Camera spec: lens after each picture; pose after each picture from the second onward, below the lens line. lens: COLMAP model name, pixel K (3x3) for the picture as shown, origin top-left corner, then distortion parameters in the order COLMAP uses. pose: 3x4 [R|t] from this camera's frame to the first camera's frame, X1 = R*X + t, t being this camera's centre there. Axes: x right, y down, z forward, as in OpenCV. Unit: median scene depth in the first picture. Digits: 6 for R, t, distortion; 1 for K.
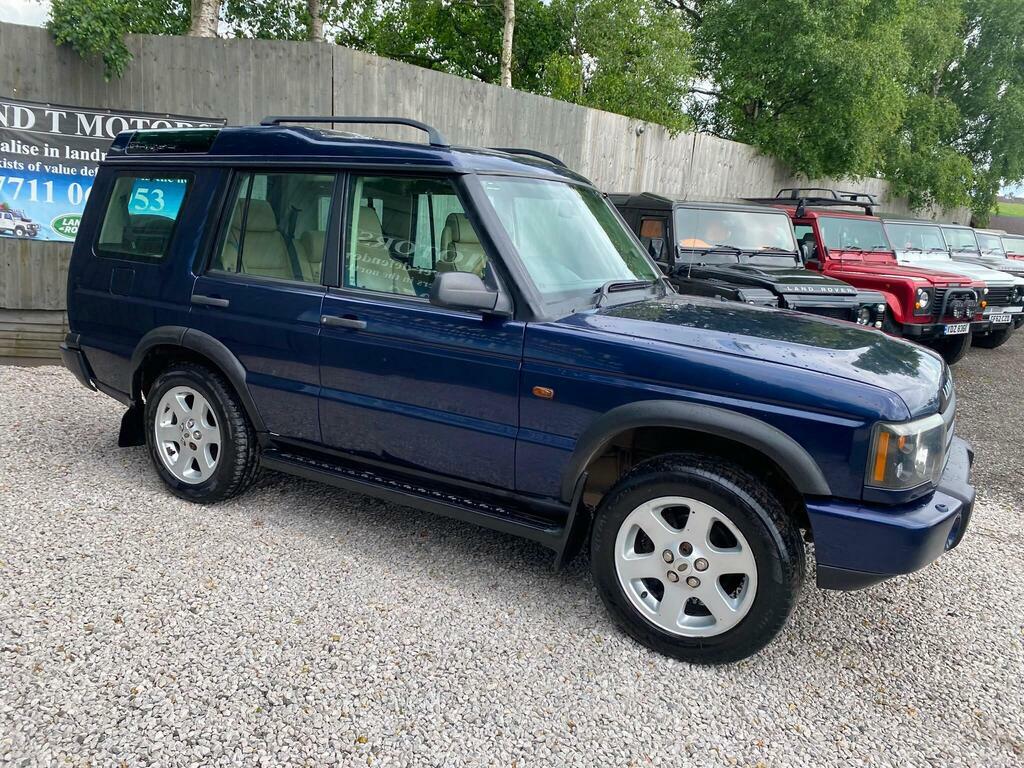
lens RADIAL K [[782.0, 0, 507.6], [0, 782.0, 375.6], [0, 0, 1]] dist [0.017376, -0.015366]
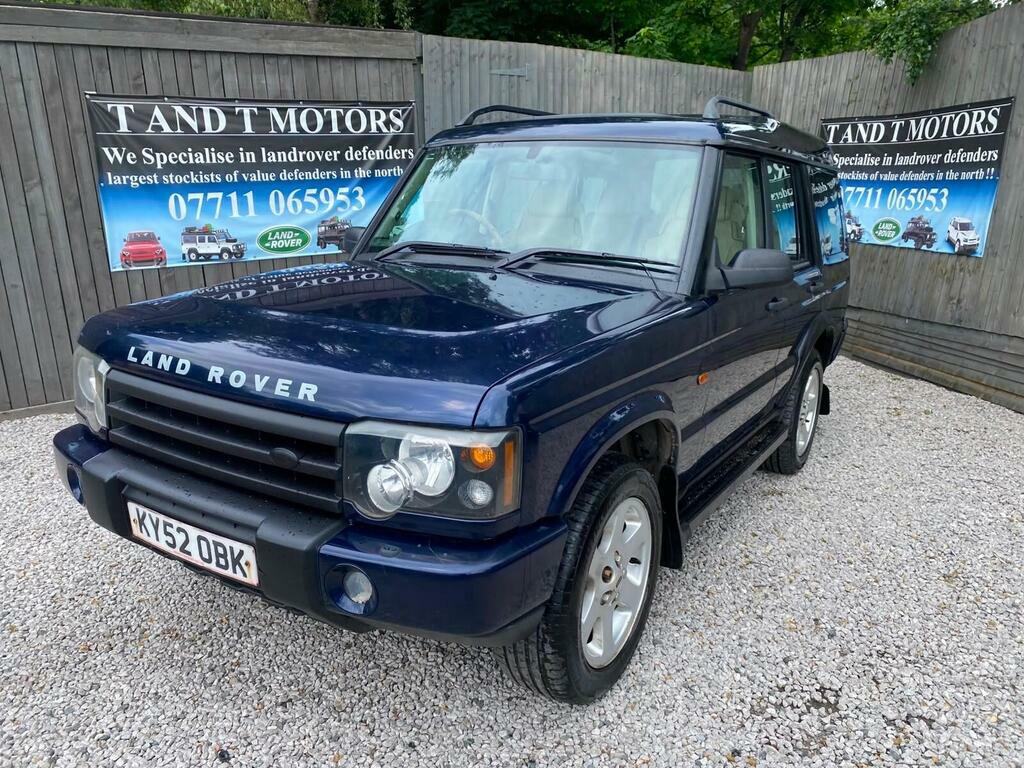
lens RADIAL K [[782.0, 0, 504.2], [0, 782.0, 368.9], [0, 0, 1]] dist [0.017376, -0.015366]
pose [[-0.031875, 0.156946, -0.987093, 0.542684], [-0.212166, 0.964025, 0.160129, -0.070572], [0.976714, 0.214531, 0.002571, 0.550306]]
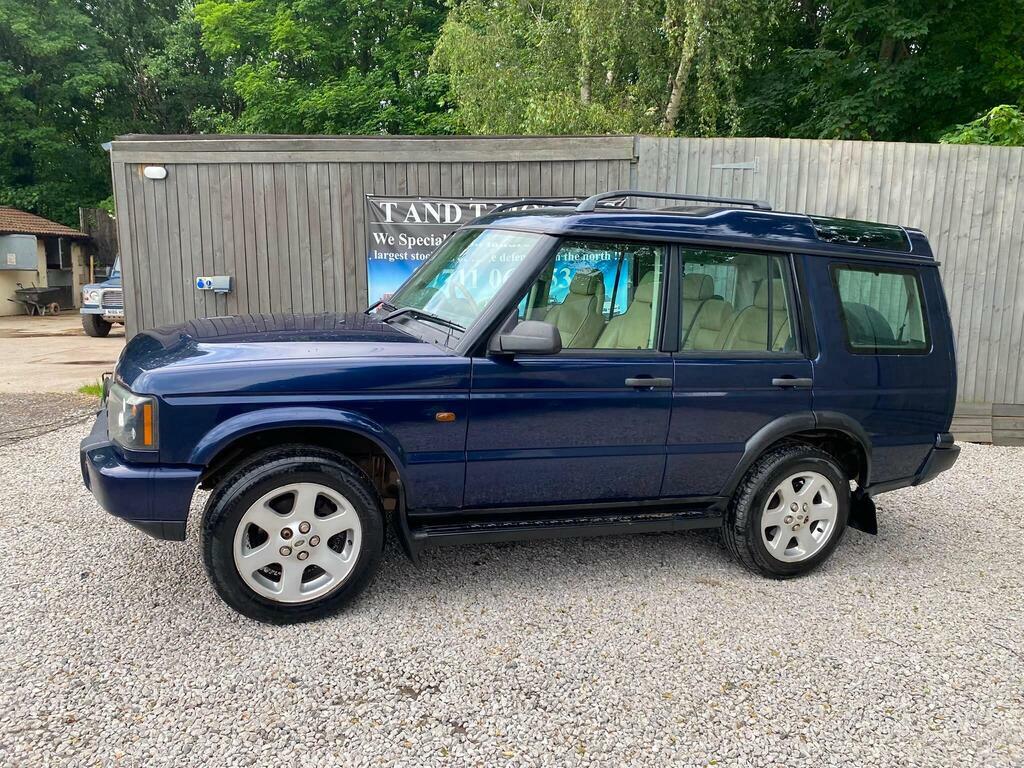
lens RADIAL K [[782.0, 0, 505.3], [0, 782.0, 383.2], [0, 0, 1]] dist [0.017376, -0.015366]
pose [[-0.603796, 0.024233, -0.796770, 0.513390], [-0.247740, 0.944336, 0.216459, -0.156584], [0.757664, 0.328089, -0.564183, 0.938132]]
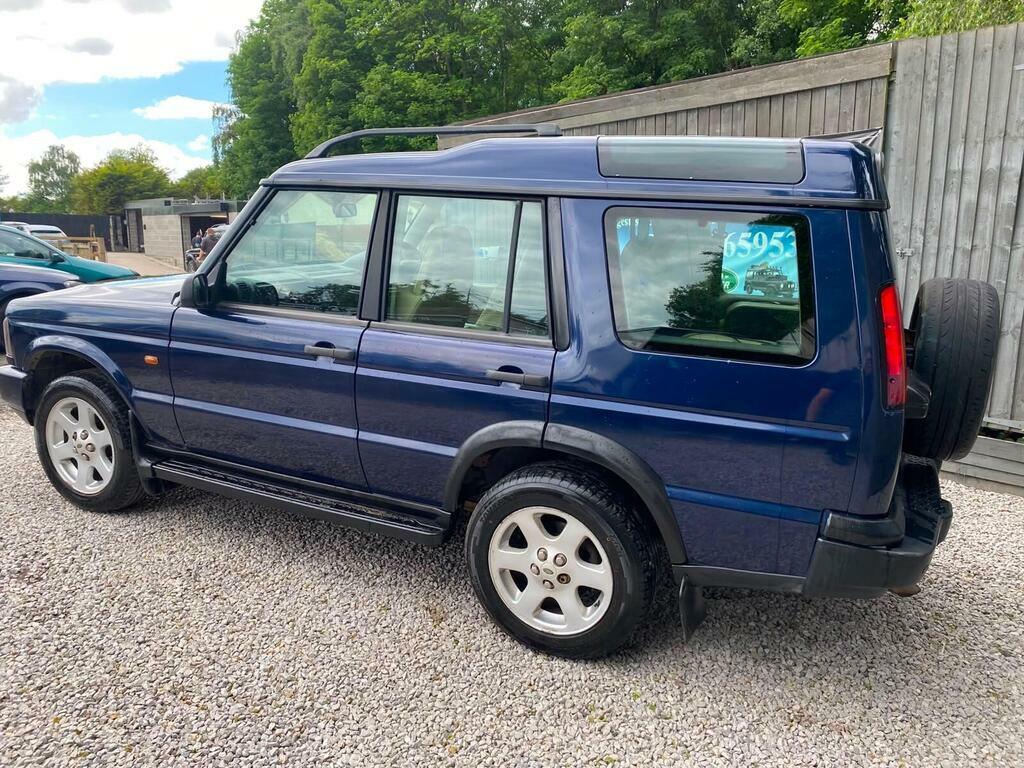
lens RADIAL K [[782.0, 0, 506.8], [0, 782.0, 378.4], [0, 0, 1]] dist [0.017376, -0.015366]
pose [[-0.991074, -0.073297, -0.111358, -0.020829], [-0.111507, 0.913582, 0.391068, -0.244879], [0.073070, 0.399995, -0.913600, 1.148577]]
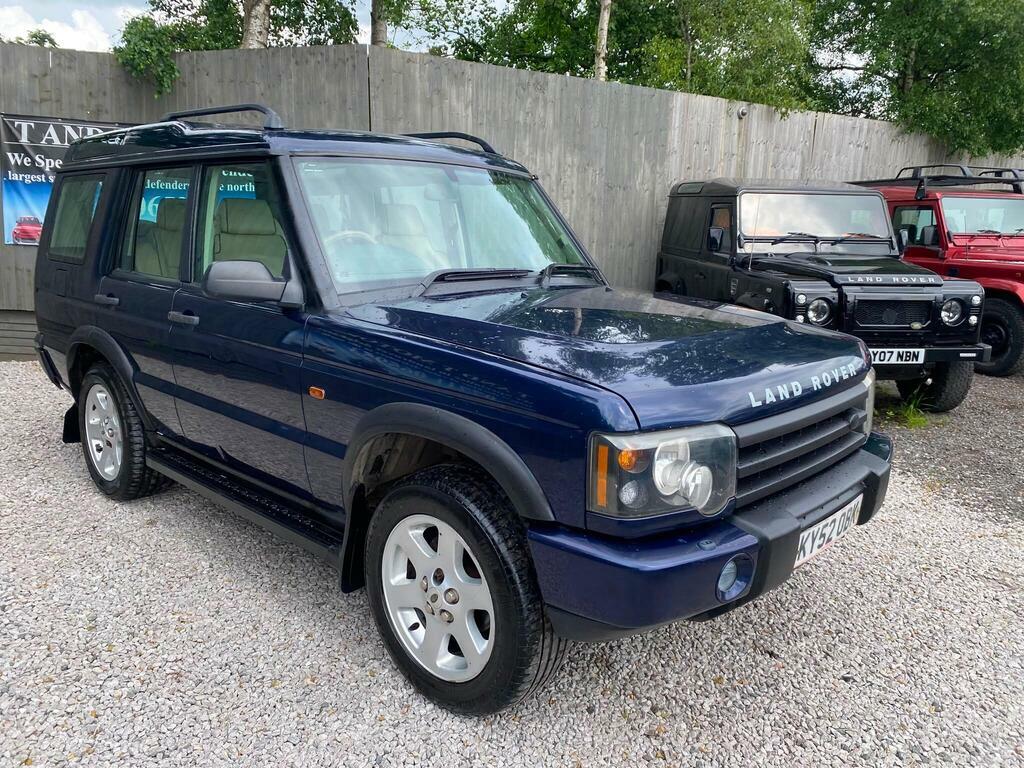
lens RADIAL K [[782.0, 0, 523.1], [0, 782.0, 375.9], [0, 0, 1]] dist [0.017376, -0.015366]
pose [[0.975139, 0.005512, -0.221524, 0.201382], [-0.006393, 0.999974, -0.003257, 0.001510], [0.221500, 0.004593, 0.975150, 0.073783]]
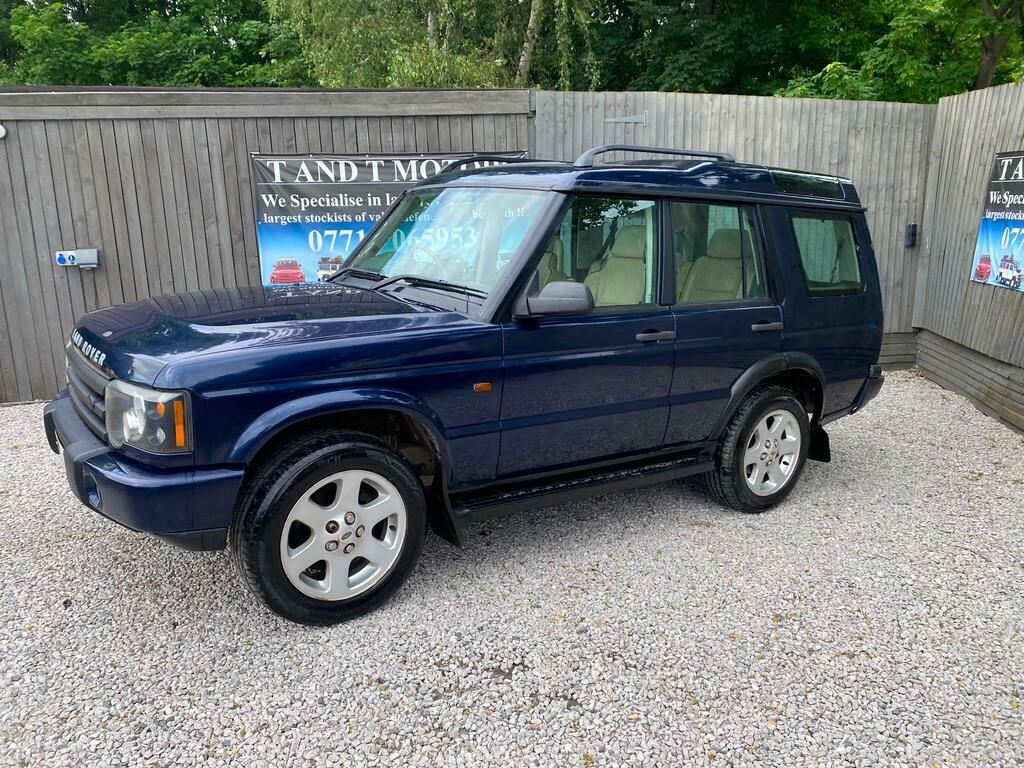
lens RADIAL K [[782.0, 0, 505.0], [0, 782.0, 377.6], [0, 0, 1]] dist [0.017376, -0.015366]
pose [[-0.401982, 0.101911, -0.909958, 0.565277], [-0.224960, 0.952335, 0.206035, -0.127019], [0.887583, 0.287527, -0.359896, 0.822792]]
